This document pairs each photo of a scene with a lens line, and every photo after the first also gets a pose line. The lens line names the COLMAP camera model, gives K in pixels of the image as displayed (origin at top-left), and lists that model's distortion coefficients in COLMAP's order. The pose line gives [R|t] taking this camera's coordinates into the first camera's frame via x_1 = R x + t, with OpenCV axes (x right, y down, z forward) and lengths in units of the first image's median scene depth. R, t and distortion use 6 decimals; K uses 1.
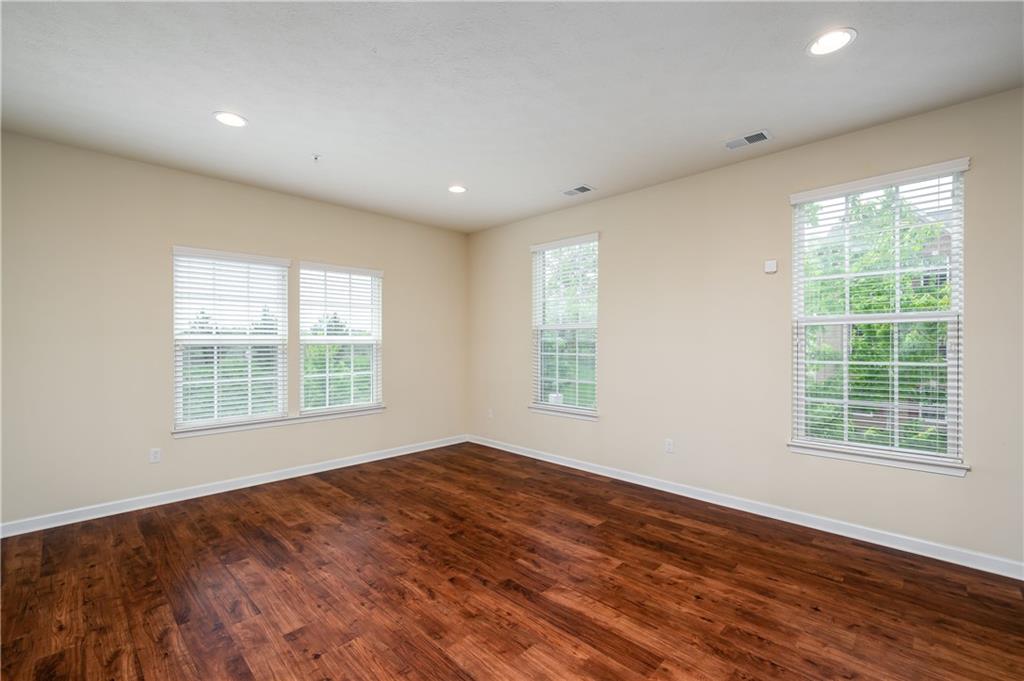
lens RADIAL K [[444.0, 0, 523.6], [0, 444.0, 339.8], [0, 0, 1]] dist [-0.001064, 0.000498]
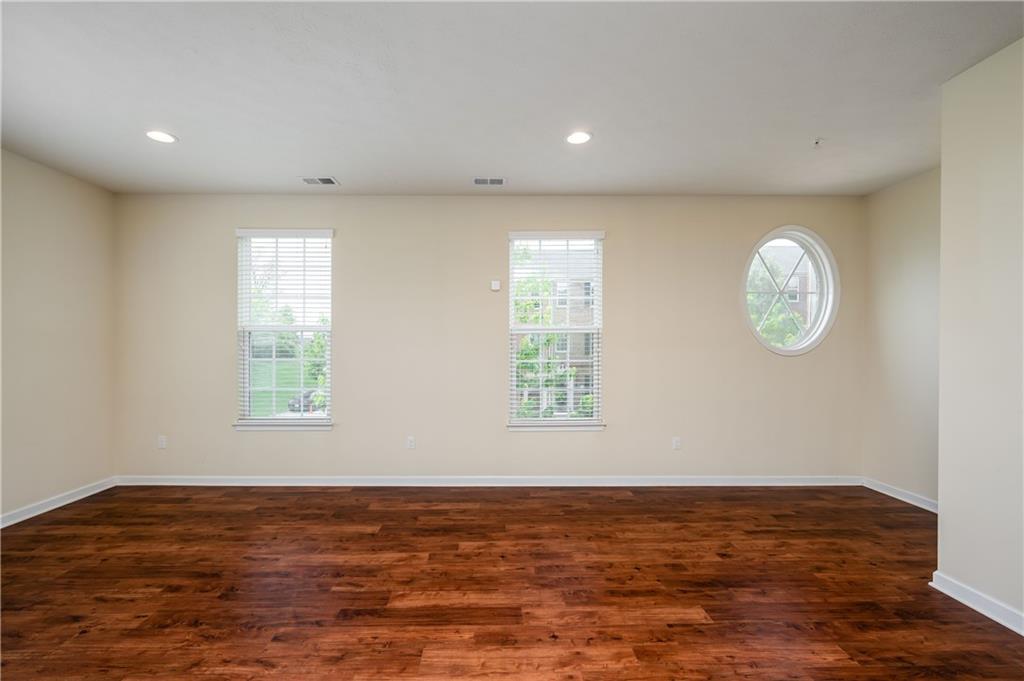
lens RADIAL K [[444.0, 0, 511.6], [0, 444.0, 343.2], [0, 0, 1]] dist [-0.001064, 0.000498]
pose [[0.705413, 0.005810, 0.708773, -0.396119], [-0.004399, 0.999983, -0.003819, 0.002489], [-0.708783, -0.000424, 0.705426, 0.113779]]
